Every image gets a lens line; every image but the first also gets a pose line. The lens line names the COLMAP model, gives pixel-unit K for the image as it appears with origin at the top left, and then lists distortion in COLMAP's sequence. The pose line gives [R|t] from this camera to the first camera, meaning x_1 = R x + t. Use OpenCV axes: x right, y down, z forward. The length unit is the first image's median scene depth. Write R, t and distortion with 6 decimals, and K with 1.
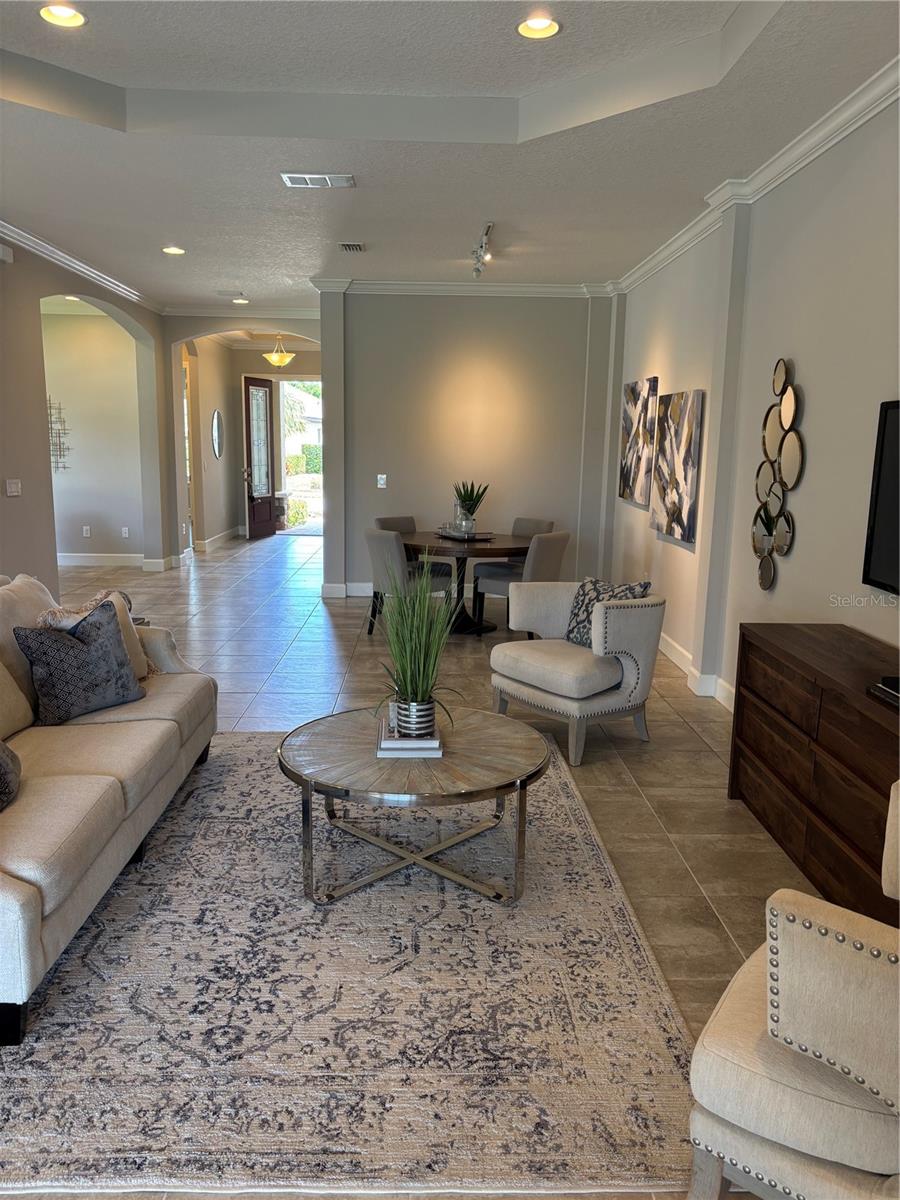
lens RADIAL K [[916.1, 0, 448.7], [0, 916.1, 594.4], [0, 0, 1]] dist [0.045687, -0.054241]
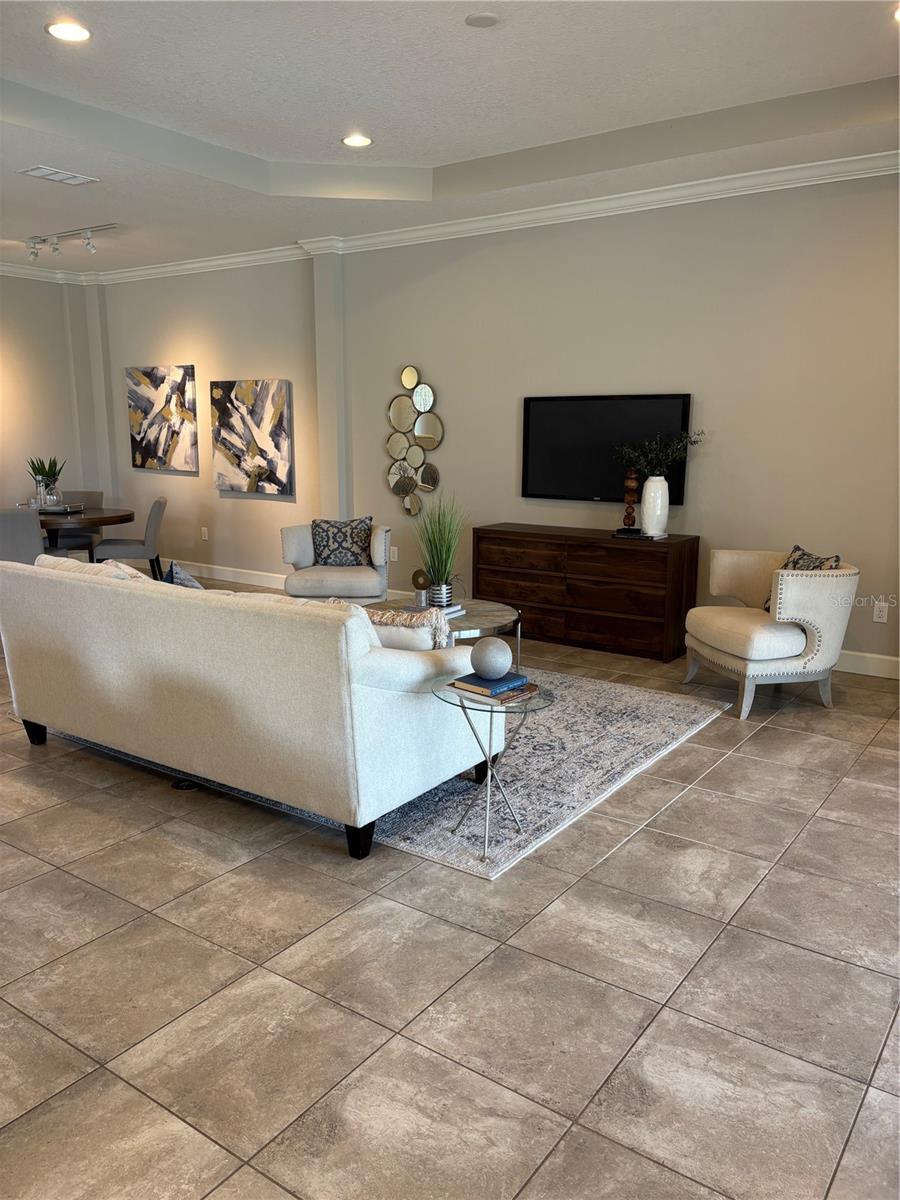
lens RADIAL K [[916.1, 0, 448.2], [0, 916.1, 602.5], [0, 0, 1]] dist [0.045687, -0.054241]
pose [[0.599188, -0.167467, 0.782897, -0.660939], [0.137485, 0.984875, 0.105447, -0.010940], [-0.788715, 0.044454, 0.613150, 0.002784]]
